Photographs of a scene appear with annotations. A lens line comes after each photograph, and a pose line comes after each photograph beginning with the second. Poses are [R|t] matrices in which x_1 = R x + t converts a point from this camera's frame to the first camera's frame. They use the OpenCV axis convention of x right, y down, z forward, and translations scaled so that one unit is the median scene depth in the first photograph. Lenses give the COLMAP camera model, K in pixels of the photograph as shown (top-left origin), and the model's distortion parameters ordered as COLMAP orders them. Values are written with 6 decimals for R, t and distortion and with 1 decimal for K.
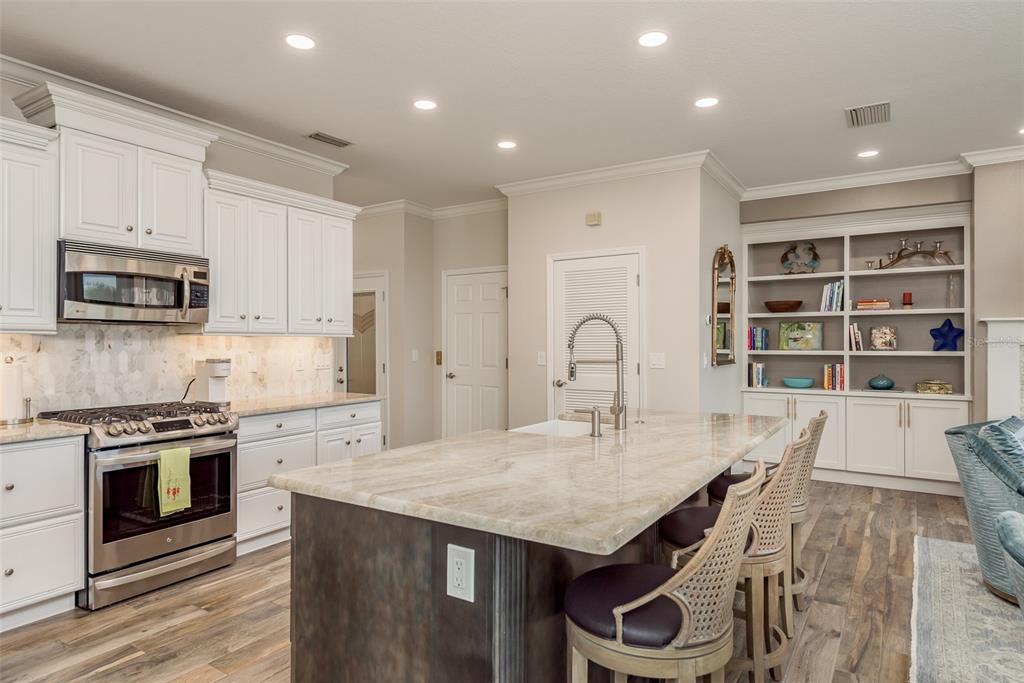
lens RADIAL K [[598.4, 0, 512.7], [0, 598.4, 340.7], [0, 0, 1]] dist [0.020372, -0.001932]
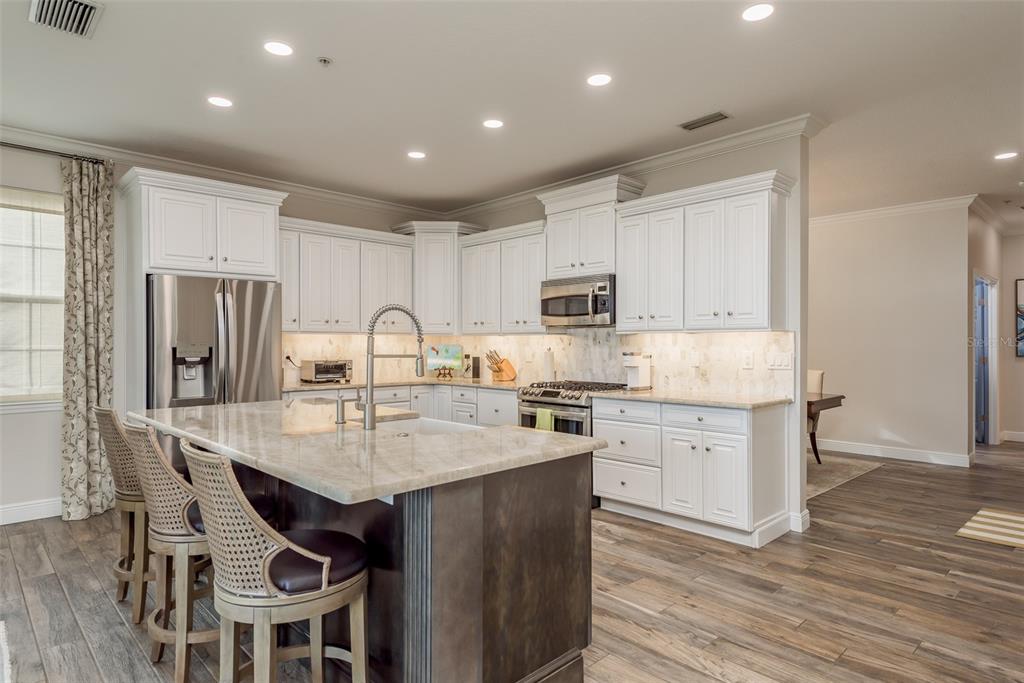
lens RADIAL K [[573.3, 0, 523.0], [0, 573.3, 344.6], [0, 0, 1]] dist [0.020413, -0.008899]
pose [[-0.215419, 0.002174, -0.976519, 0.640286], [0.002473, 0.999996, 0.001680, 0.010612], [0.976519, -0.002053, -0.215423, 0.928899]]
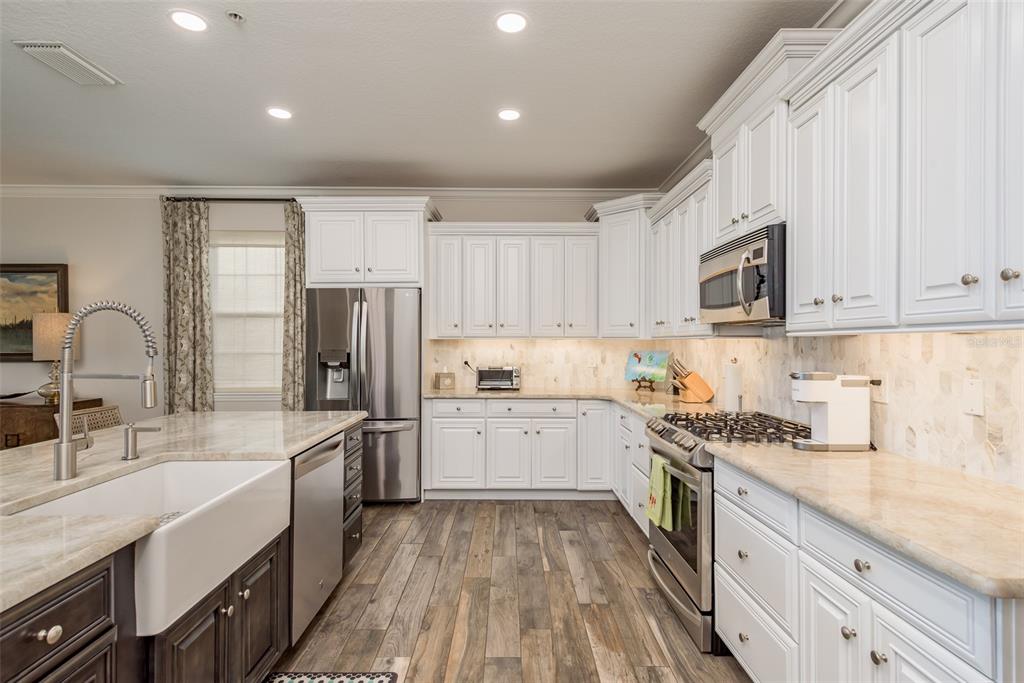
lens RADIAL K [[506.3, 0, 513.5], [0, 506.3, 343.0], [0, 0, 1]] dist [0.015596, -0.000829]
pose [[-0.830057, -0.002007, -0.557675, 0.056177], [0.000454, 0.999991, -0.004275, 0.001284], [0.557678, -0.003801, -0.830048, 1.133833]]
